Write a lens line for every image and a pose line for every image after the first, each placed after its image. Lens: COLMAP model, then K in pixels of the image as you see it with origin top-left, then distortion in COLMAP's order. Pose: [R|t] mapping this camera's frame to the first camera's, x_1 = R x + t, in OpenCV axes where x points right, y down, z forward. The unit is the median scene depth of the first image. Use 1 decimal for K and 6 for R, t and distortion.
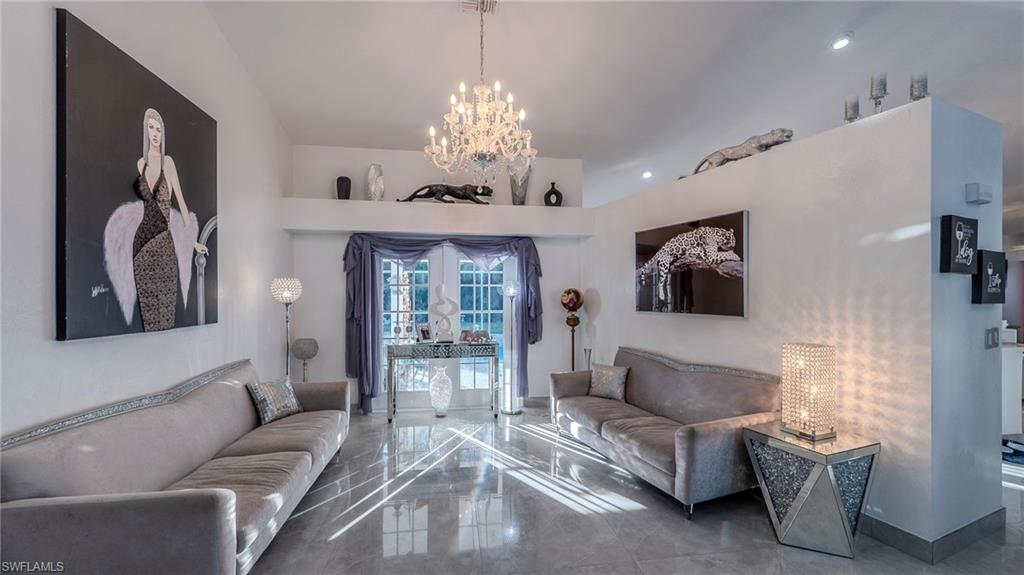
lens RADIAL K [[418.7, 0, 512.0], [0, 418.7, 287.5], [0, 0, 1]] dist [0.000269, 0.000009]
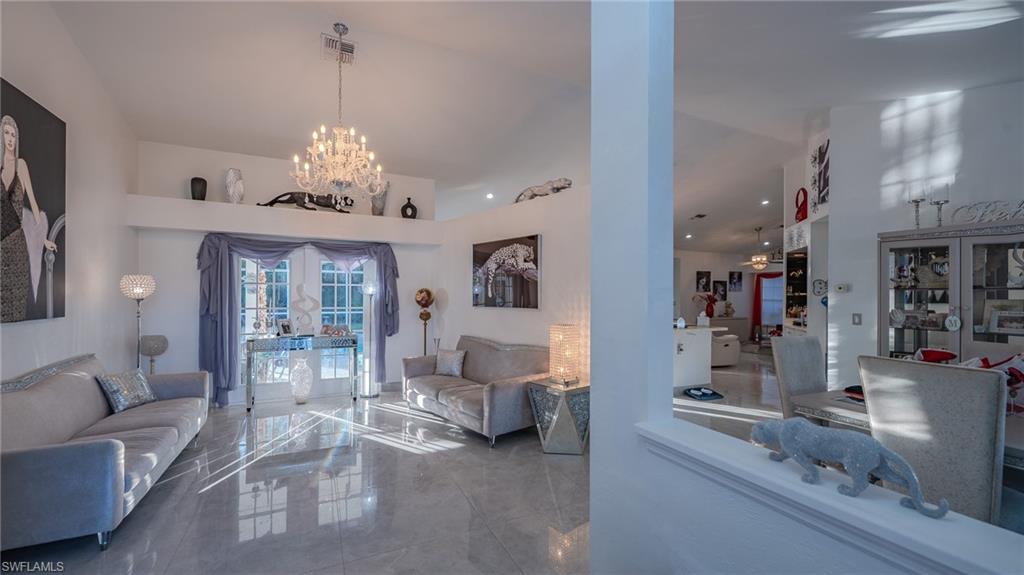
lens RADIAL K [[410.5, 0, 513.1], [0, 410.5, 291.5], [0, 0, 1]] dist [-0.001107, -0.000422]
pose [[0.952611, 0.007896, 0.304090, 0.039312], [-0.009826, 0.999940, 0.004819, 0.004547], [-0.304033, -0.007579, 0.952631, -0.255630]]
